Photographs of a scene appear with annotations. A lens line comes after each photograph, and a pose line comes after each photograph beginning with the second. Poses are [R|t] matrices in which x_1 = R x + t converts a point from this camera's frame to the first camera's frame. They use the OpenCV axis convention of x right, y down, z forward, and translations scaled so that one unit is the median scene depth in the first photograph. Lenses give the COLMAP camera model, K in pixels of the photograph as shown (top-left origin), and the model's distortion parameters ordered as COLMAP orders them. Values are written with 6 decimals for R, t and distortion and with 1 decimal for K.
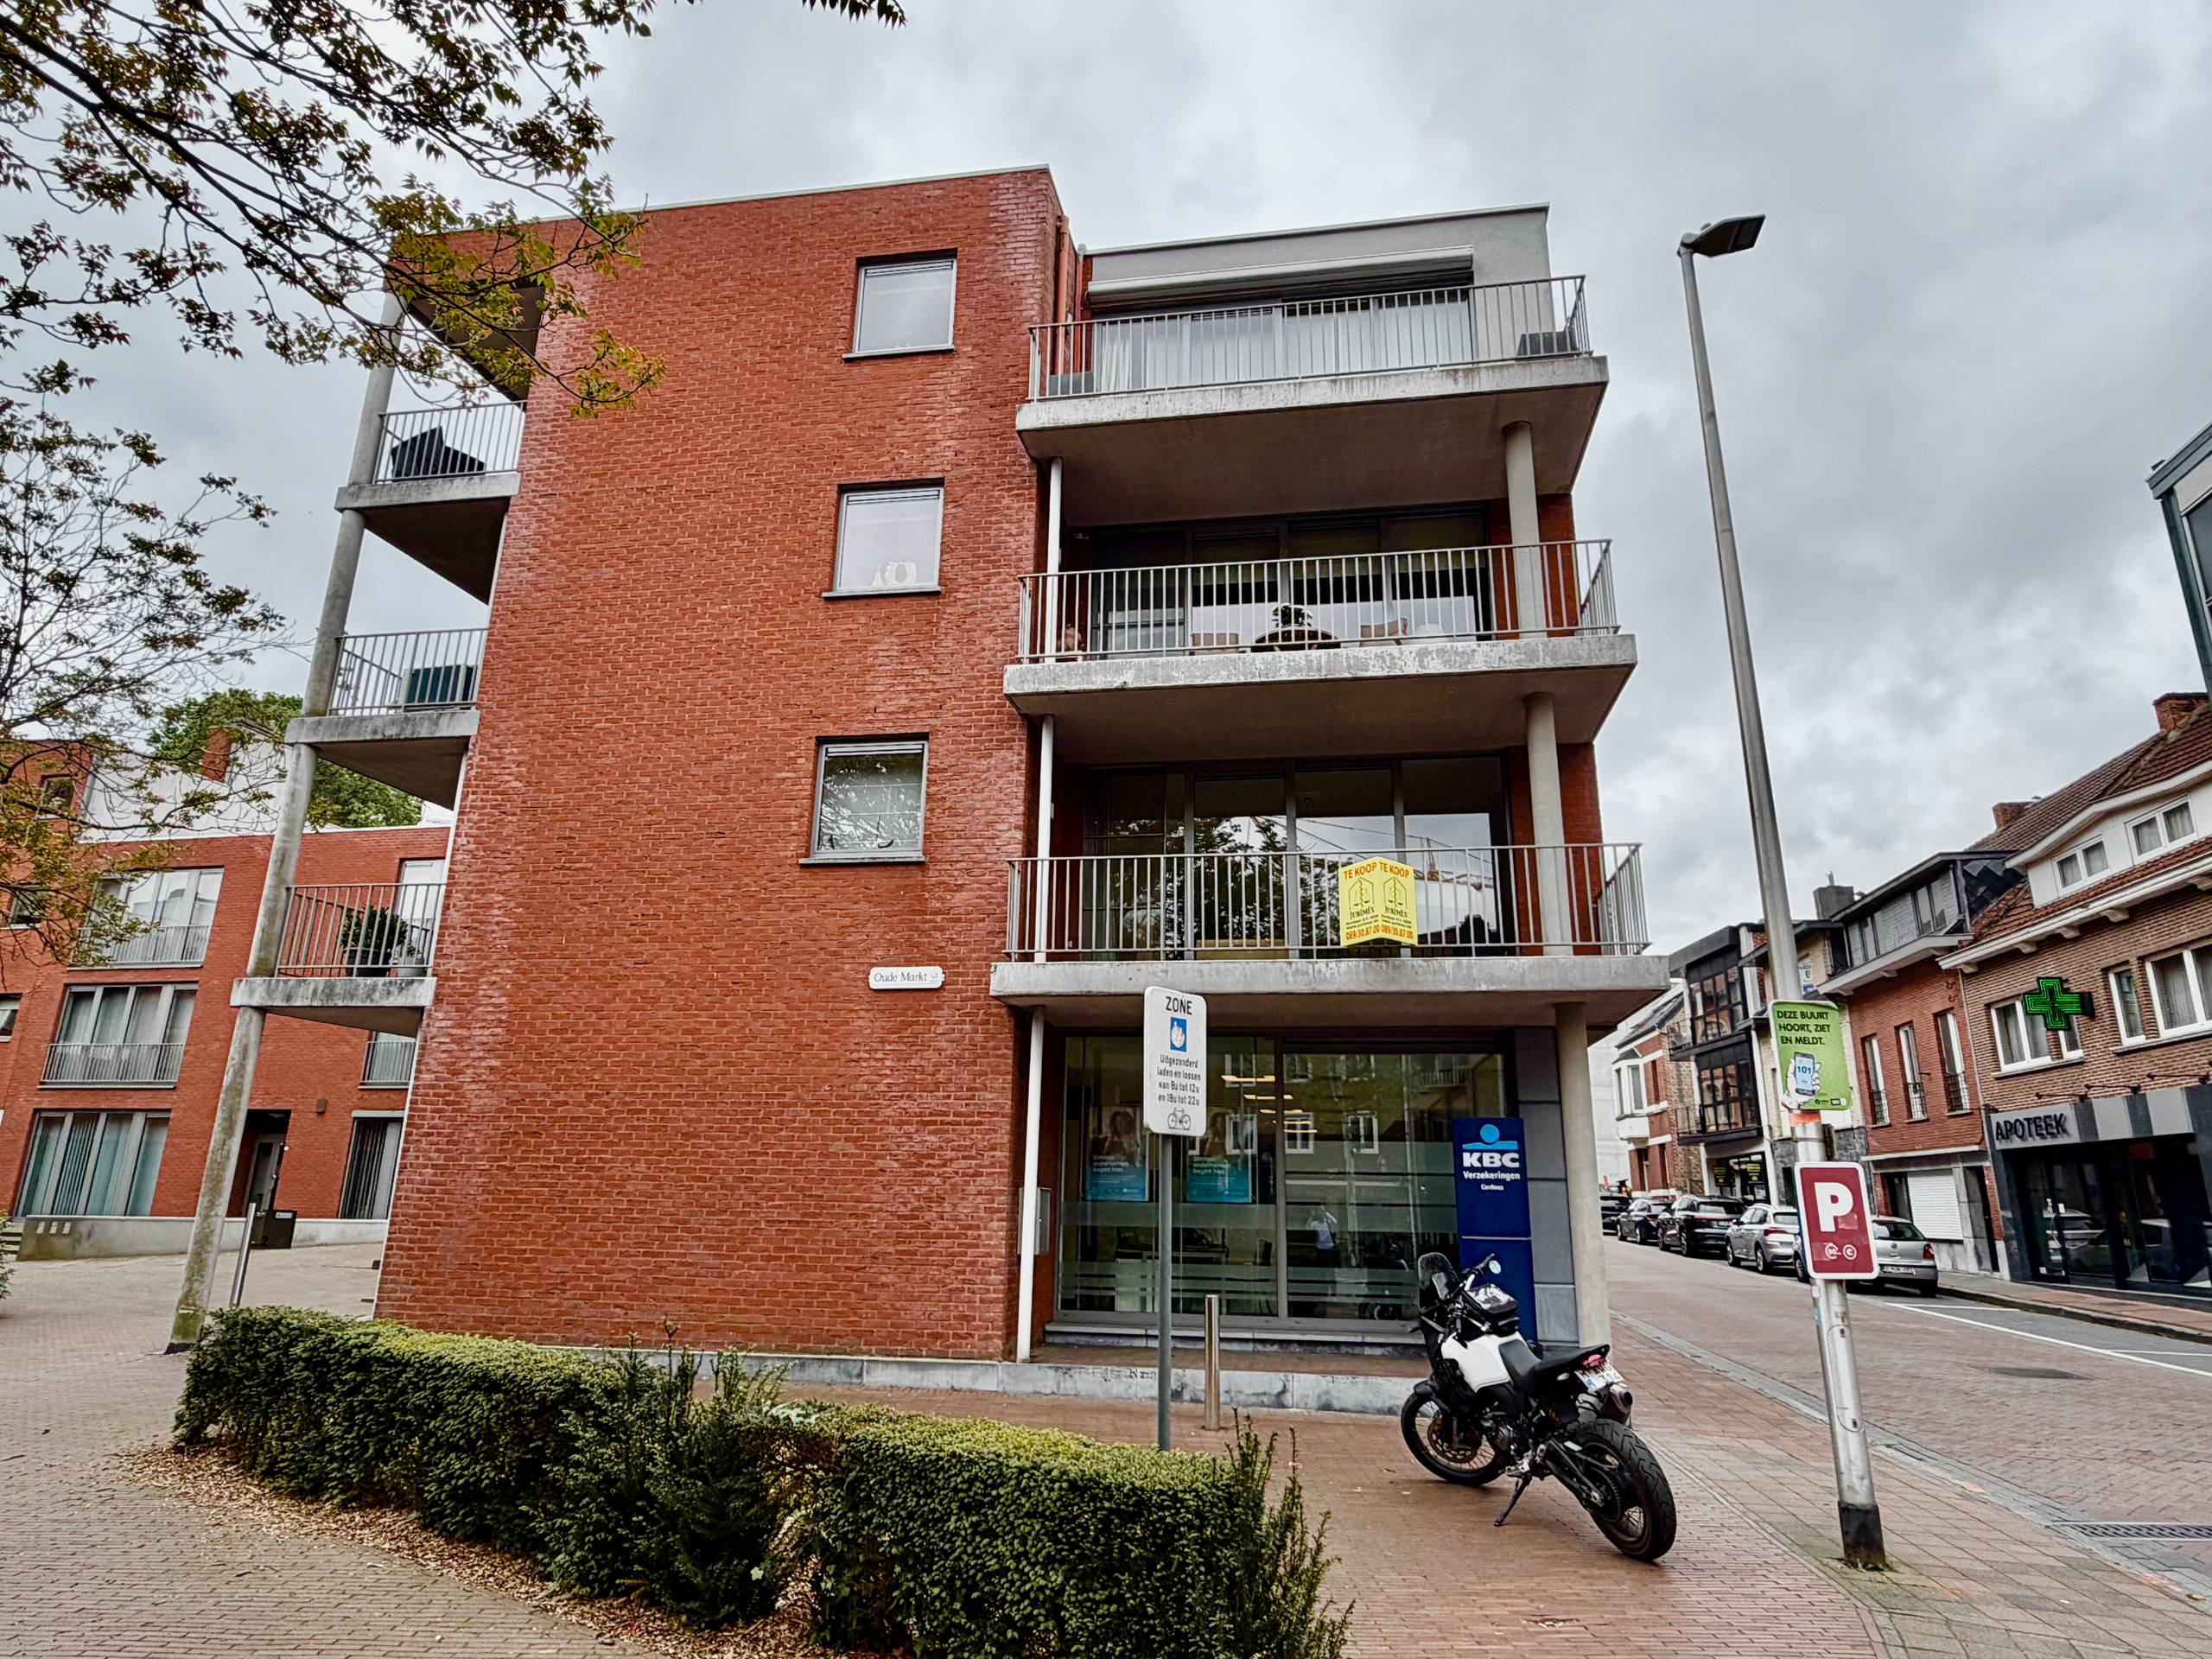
lens RADIAL K [[1265.1, 0, 1111.6], [0, 1265.1, 836.2], [0, 0, 1]] dist [0.001848, 0.000497]
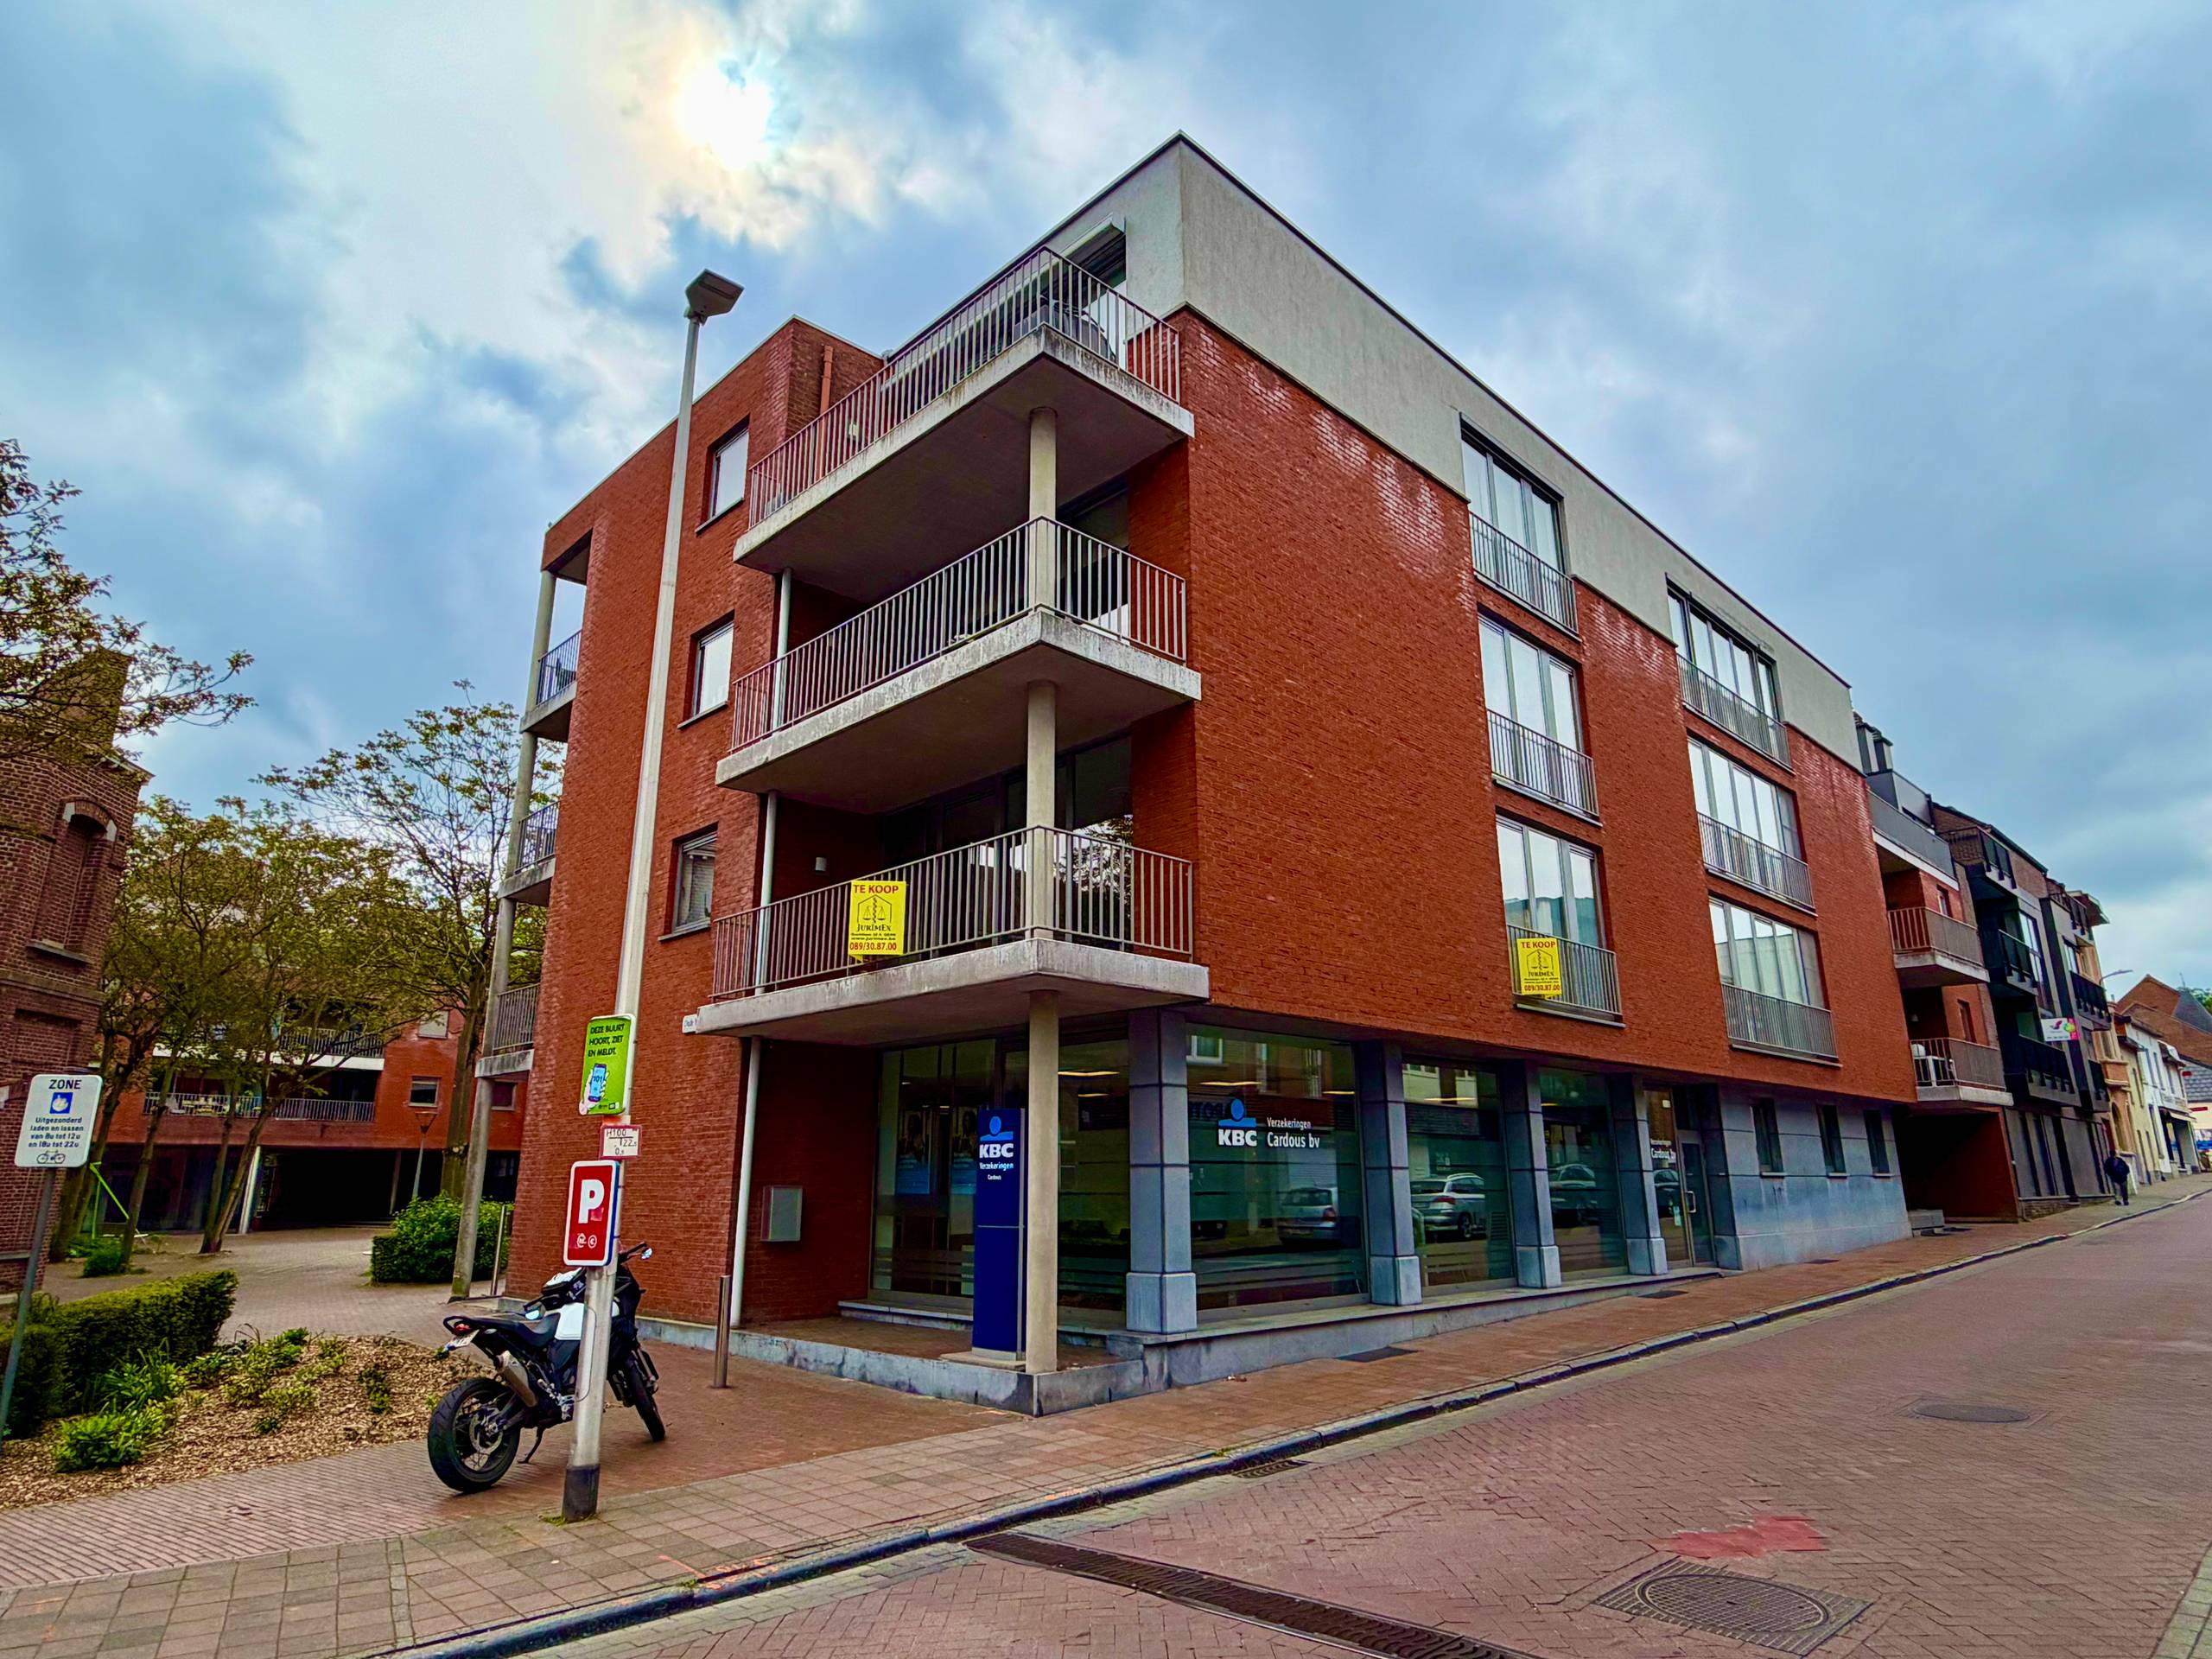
lens RADIAL K [[1265.1, 0, 1106.2], [0, 1265.1, 821.2], [0, 0, 1]] dist [0.001848, 0.000497]
pose [[0.804885, -0.182683, -0.564613, 1.006562], [0.182788, 0.981499, -0.056995, 0.067919], [0.564579, -0.057330, 0.823386, 0.218953]]
